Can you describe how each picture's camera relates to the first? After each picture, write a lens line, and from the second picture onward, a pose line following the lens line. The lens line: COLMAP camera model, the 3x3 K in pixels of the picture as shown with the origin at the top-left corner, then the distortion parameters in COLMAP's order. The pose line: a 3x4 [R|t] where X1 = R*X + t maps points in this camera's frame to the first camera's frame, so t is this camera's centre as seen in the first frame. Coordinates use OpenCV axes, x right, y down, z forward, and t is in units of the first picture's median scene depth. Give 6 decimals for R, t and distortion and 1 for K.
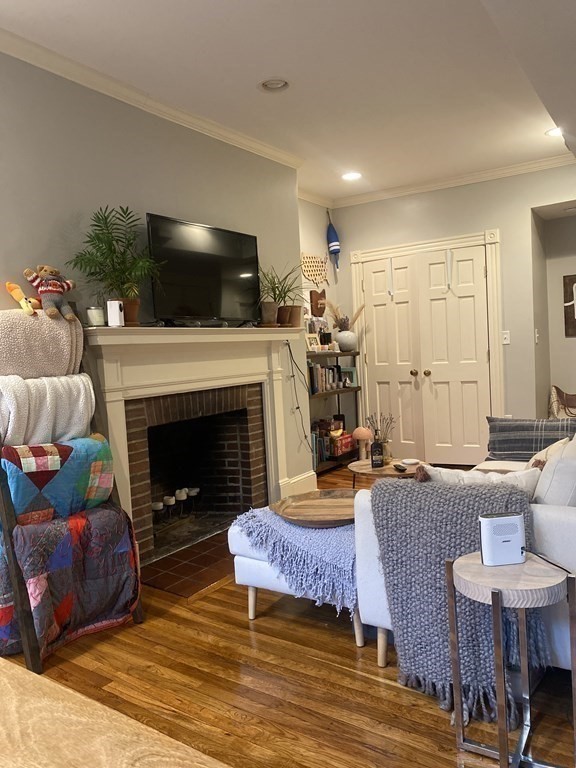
lens RADIAL K [[585.6, 0, 286.8], [0, 585.6, 378.8], [0, 0, 1]] dist [0.041731, -0.049093]
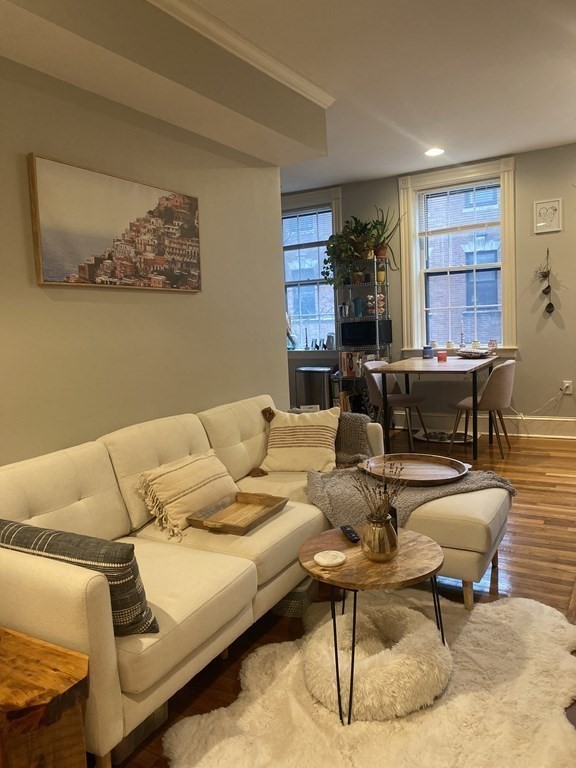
lens RADIAL K [[585.6, 0, 283.6], [0, 585.6, 377.3], [0, 0, 1]] dist [0.041731, -0.049093]
pose [[-0.992896, 0.107323, -0.051372, 0.240305], [0.098113, 0.982745, 0.156802, -0.103041], [0.067314, 0.150648, -0.986293, 1.368096]]
